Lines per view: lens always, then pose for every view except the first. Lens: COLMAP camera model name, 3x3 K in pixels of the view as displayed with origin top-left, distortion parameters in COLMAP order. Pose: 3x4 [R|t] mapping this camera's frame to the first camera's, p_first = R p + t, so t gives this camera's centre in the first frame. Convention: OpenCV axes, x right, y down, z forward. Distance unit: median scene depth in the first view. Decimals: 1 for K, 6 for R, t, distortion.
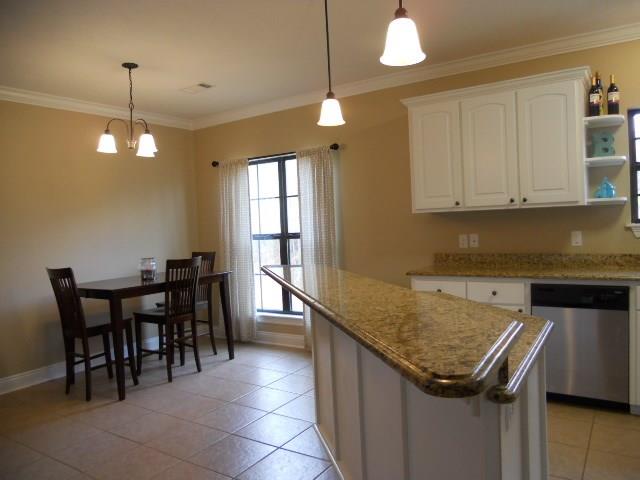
lens RADIAL K [[484.0, 0, 320.0], [0, 484.0, 240.0], [0, 0, 1]] dist [-0.029700, 0.004200]
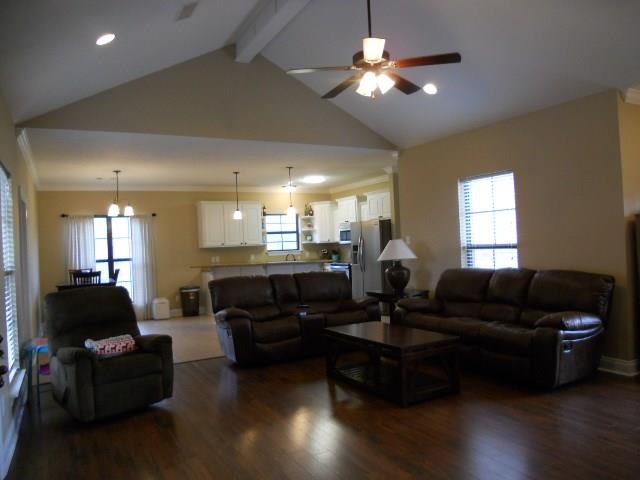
lens RADIAL K [[484.0, 0, 320.0], [0, 484.0, 240.0], [0, 0, 1]] dist [-0.029700, 0.004200]
pose [[0.491725, 0.029118, 0.870263, -1.683494], [0.046262, 0.997156, -0.059503, 0.079032], [-0.869521, 0.069520, 0.488979, -0.714112]]
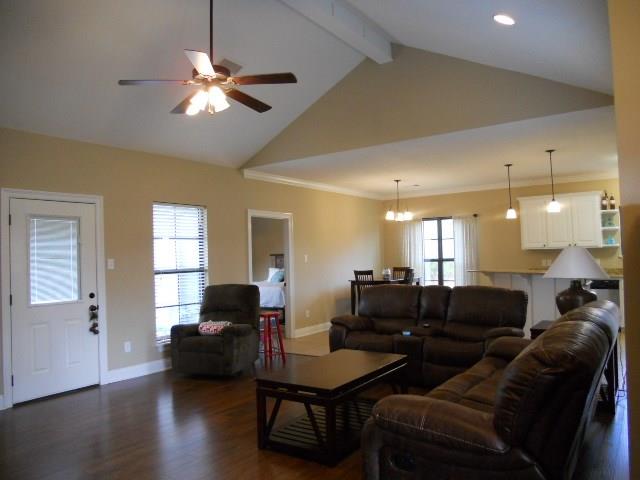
lens RADIAL K [[484.0, 0, 320.0], [0, 484.0, 240.0], [0, 0, 1]] dist [-0.029700, 0.004200]
pose [[0.999075, 0.011631, -0.041403, -0.640643], [-0.014166, 0.998008, -0.061476, 0.049518], [0.040606, 0.062006, 0.997249, -1.231743]]
